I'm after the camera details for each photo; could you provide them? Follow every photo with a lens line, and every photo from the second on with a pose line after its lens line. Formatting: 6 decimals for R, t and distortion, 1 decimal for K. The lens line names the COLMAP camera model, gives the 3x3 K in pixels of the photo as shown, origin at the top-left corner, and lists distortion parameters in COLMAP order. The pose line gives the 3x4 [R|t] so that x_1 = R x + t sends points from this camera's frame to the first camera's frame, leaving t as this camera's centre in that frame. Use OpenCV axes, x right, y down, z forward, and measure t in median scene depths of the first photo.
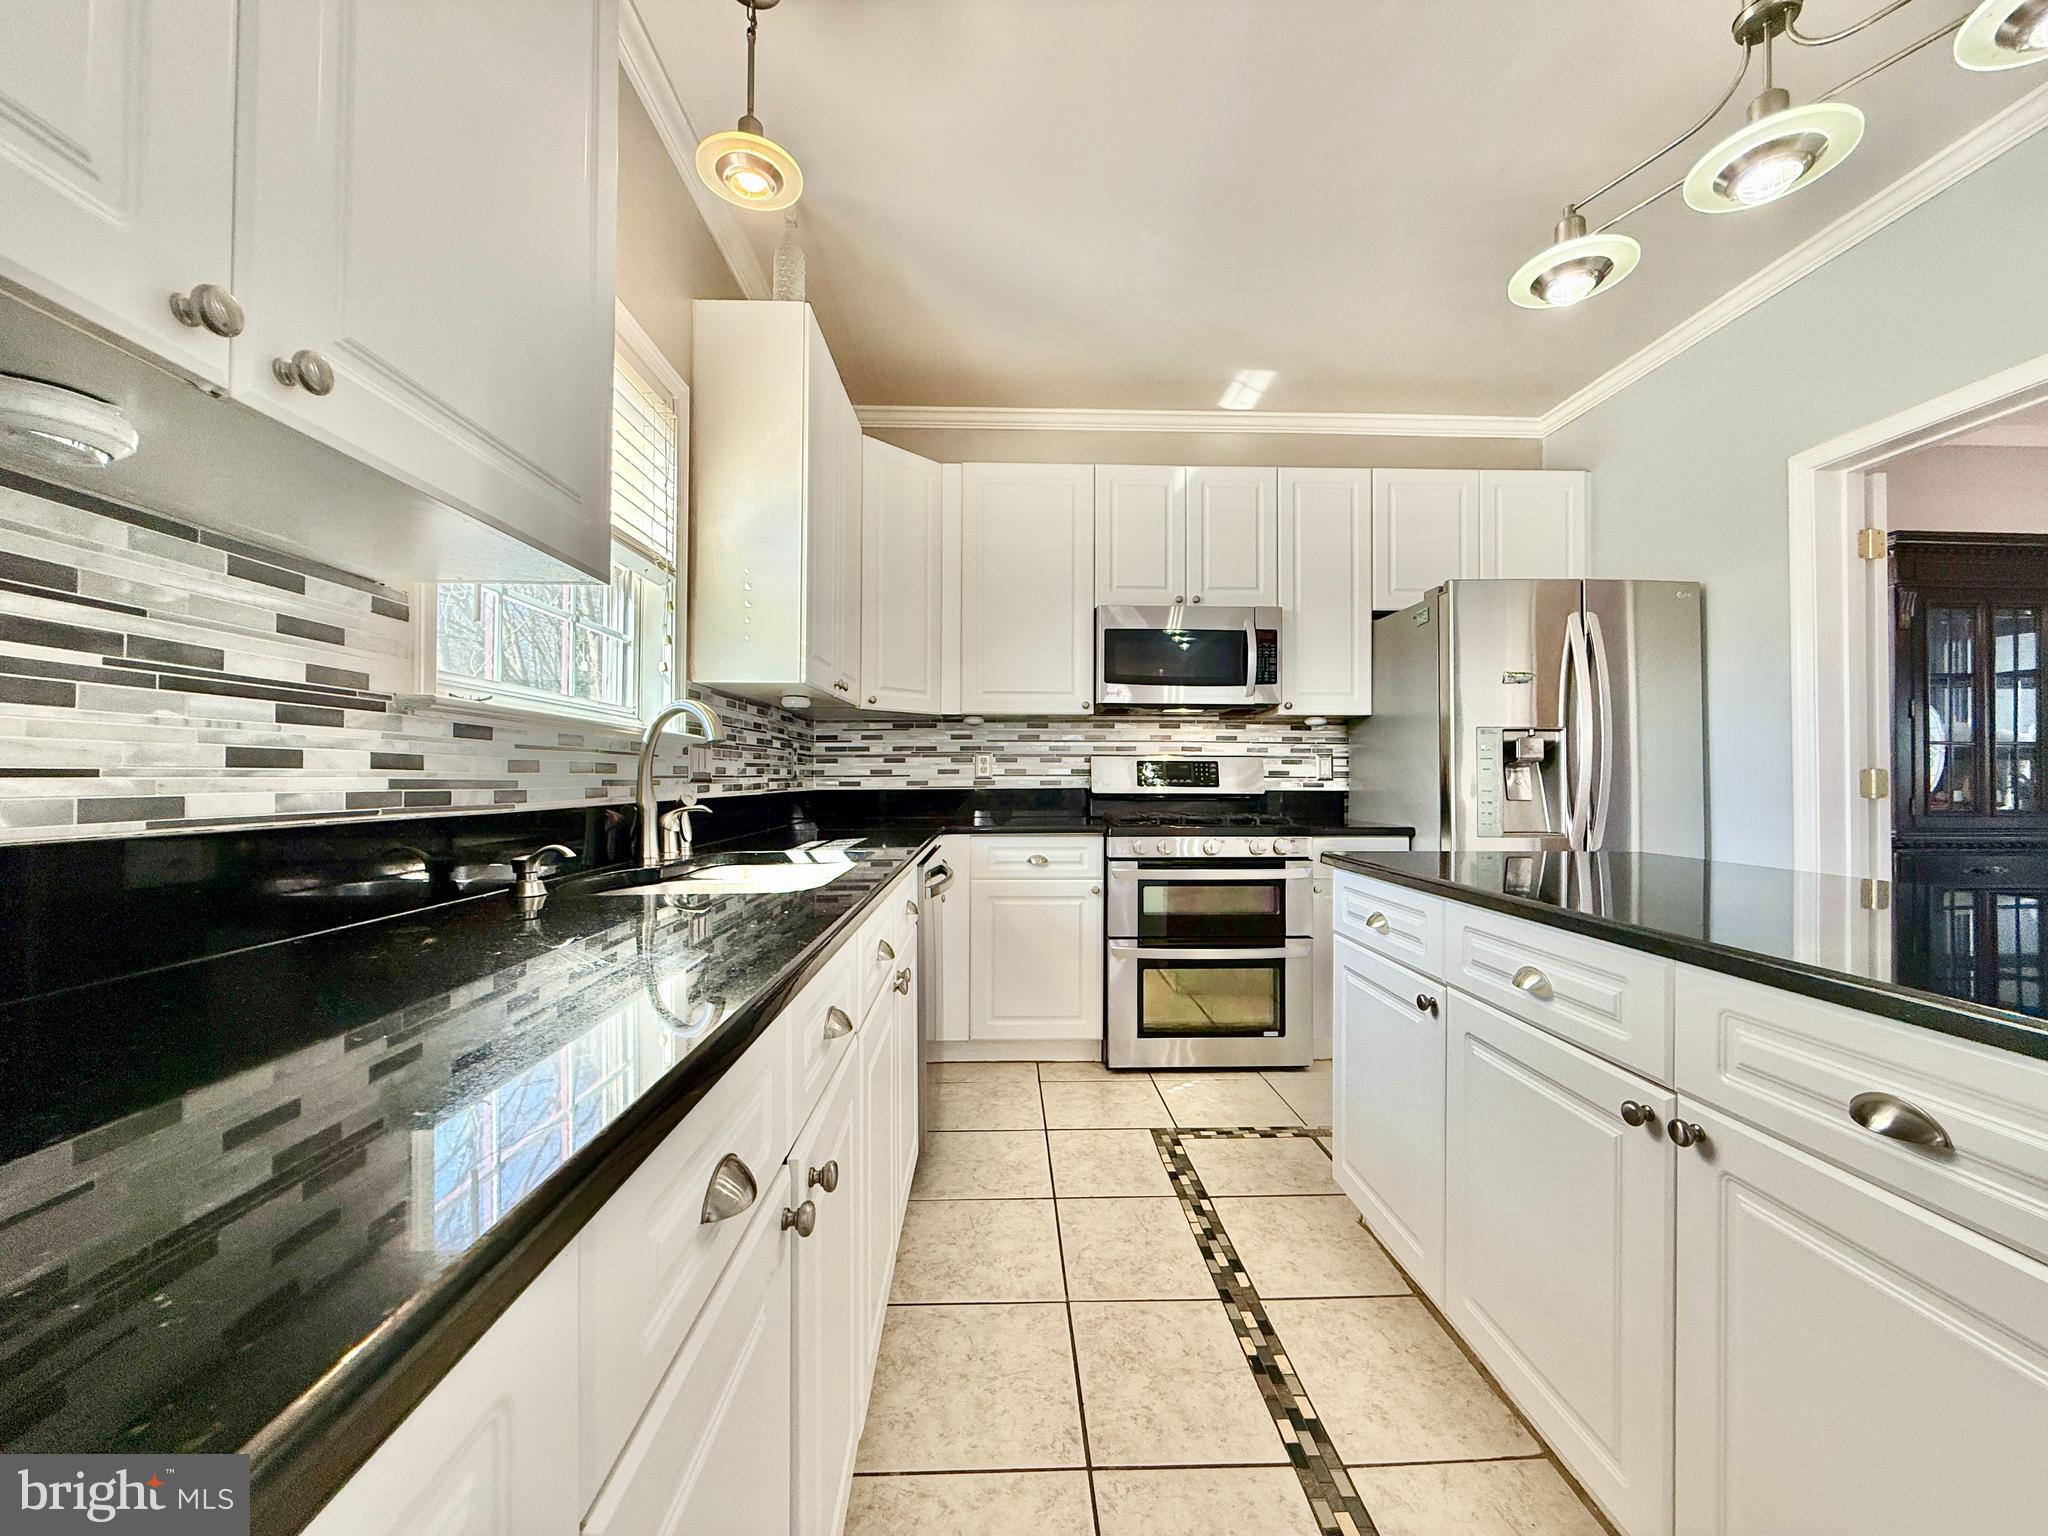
lens RADIAL K [[811.6, 0, 1021.0], [0, 811.6, 766.8], [0, 0, 1]] dist [-0.000552, -0.000109]
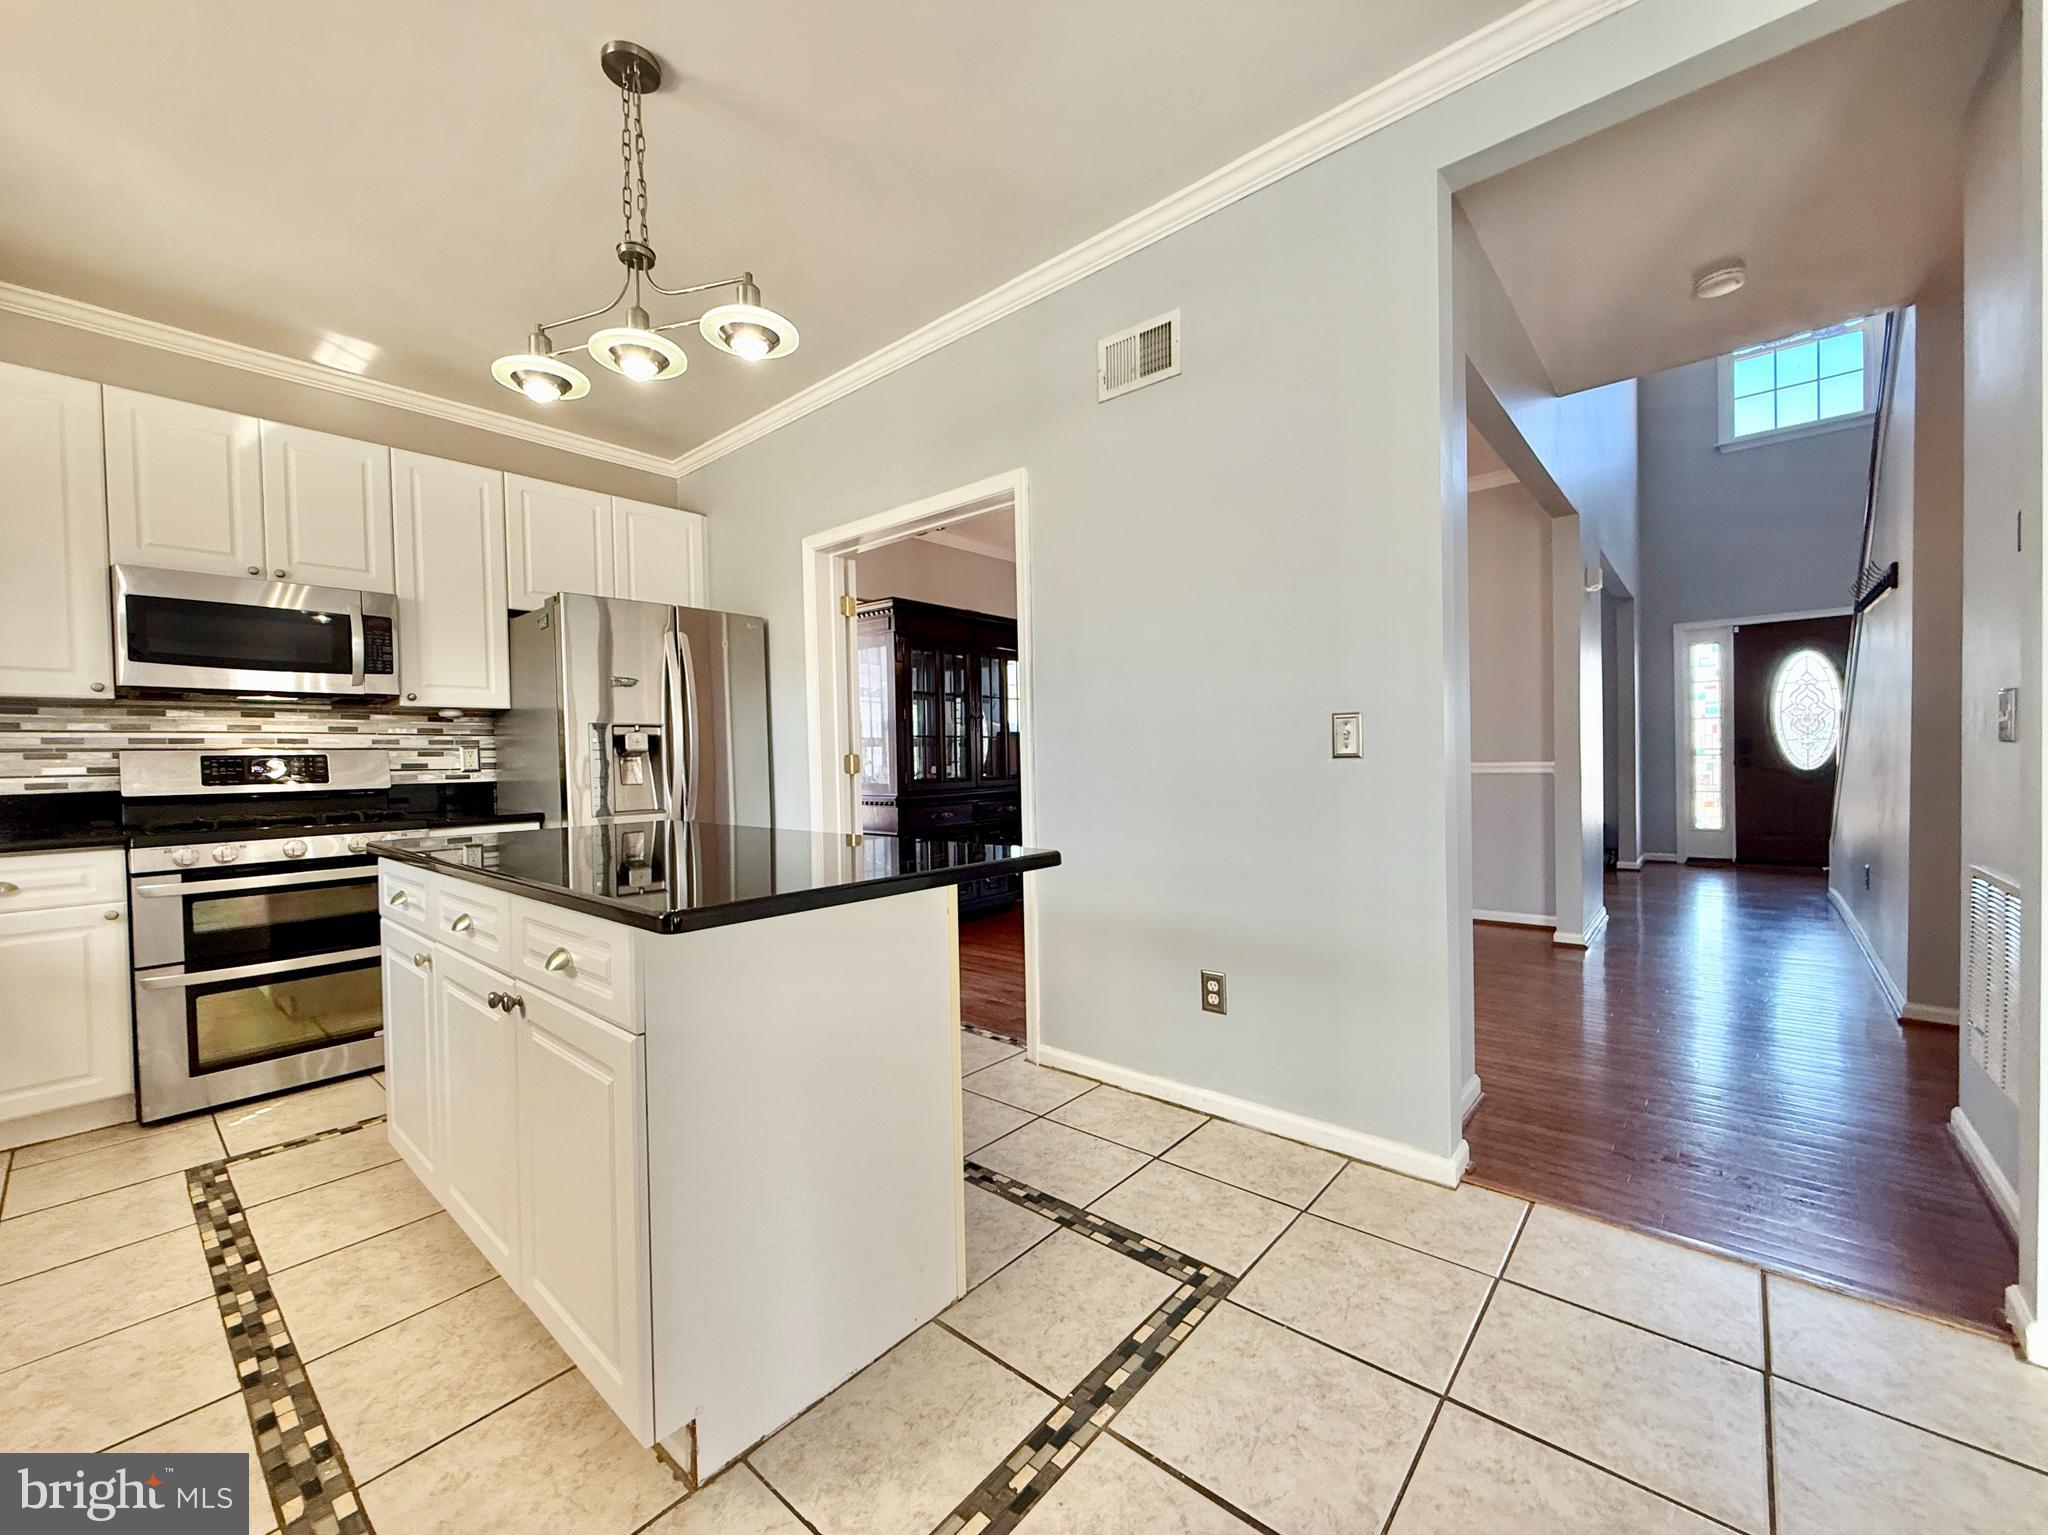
lens RADIAL K [[819.5, 0, 1019.8], [0, 819.5, 773.2], [0, 0, 1]] dist [0.001568, 0.000294]
pose [[0.678240, -0.032349, 0.734128, 0.109189], [0.013591, 0.999412, 0.031483, -0.005329], [-0.734715, -0.011375, 0.678281, -0.233771]]
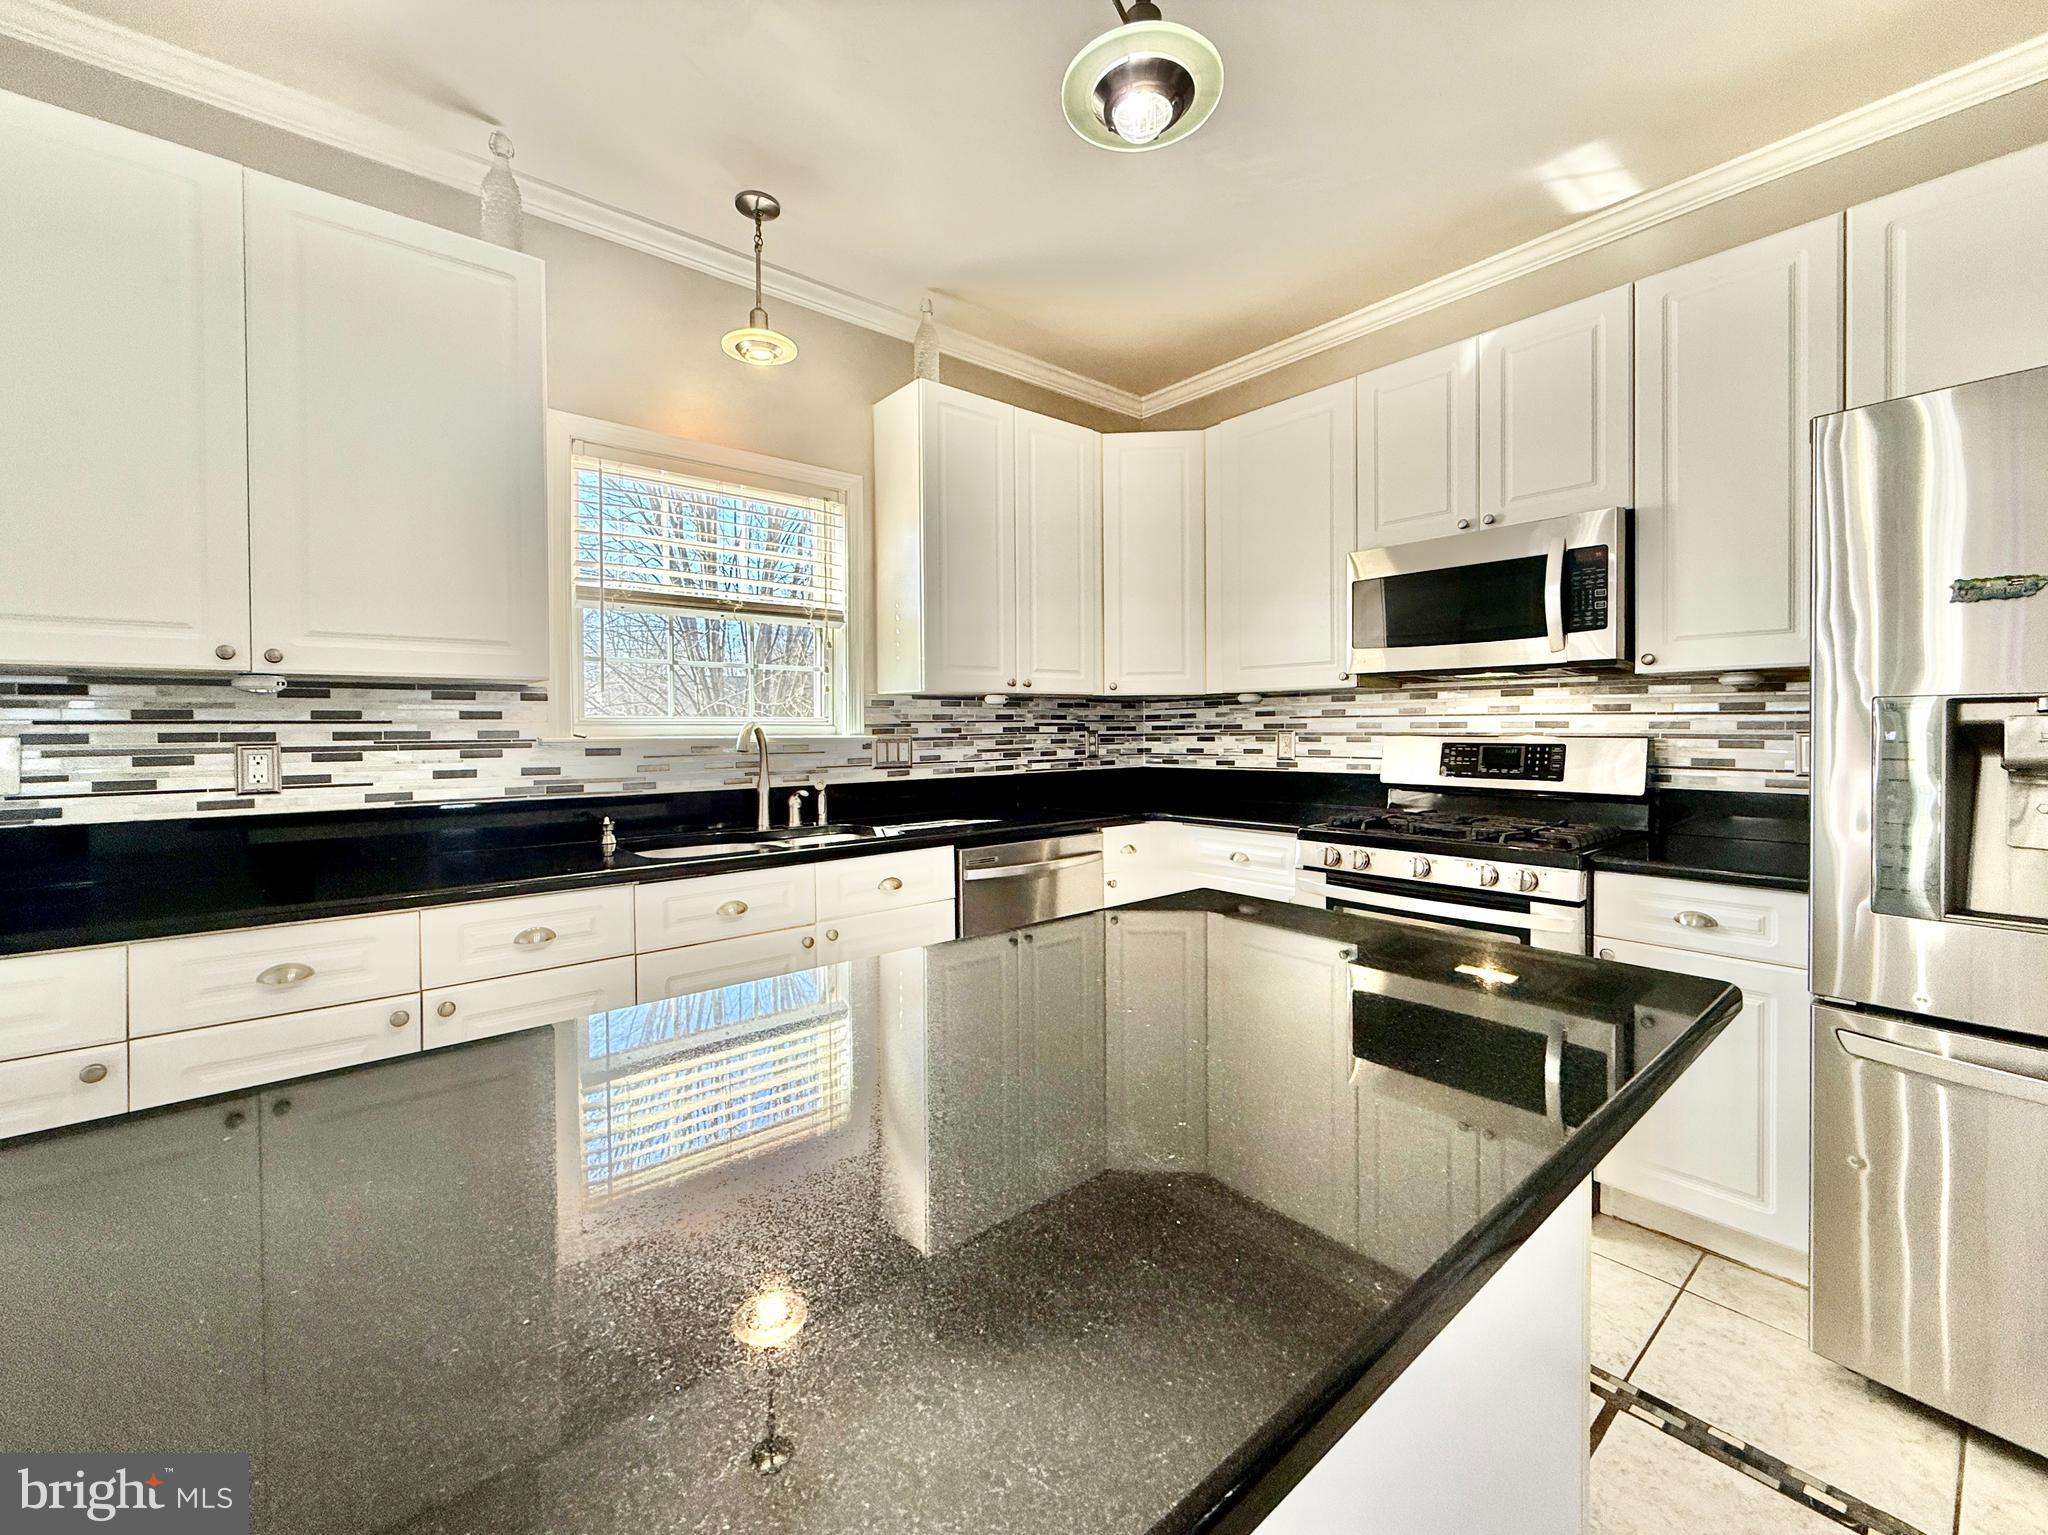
lens RADIAL K [[837.0, 0, 1023.8], [0, 837.0, 736.1], [0, 0, 1]] dist [0.001003, -0.000151]
pose [[0.621654, 0.002816, -0.783287, 0.600509], [0.018507, 0.999662, 0.018282, -0.040848], [0.783073, -0.025861, 0.621391, 0.239952]]
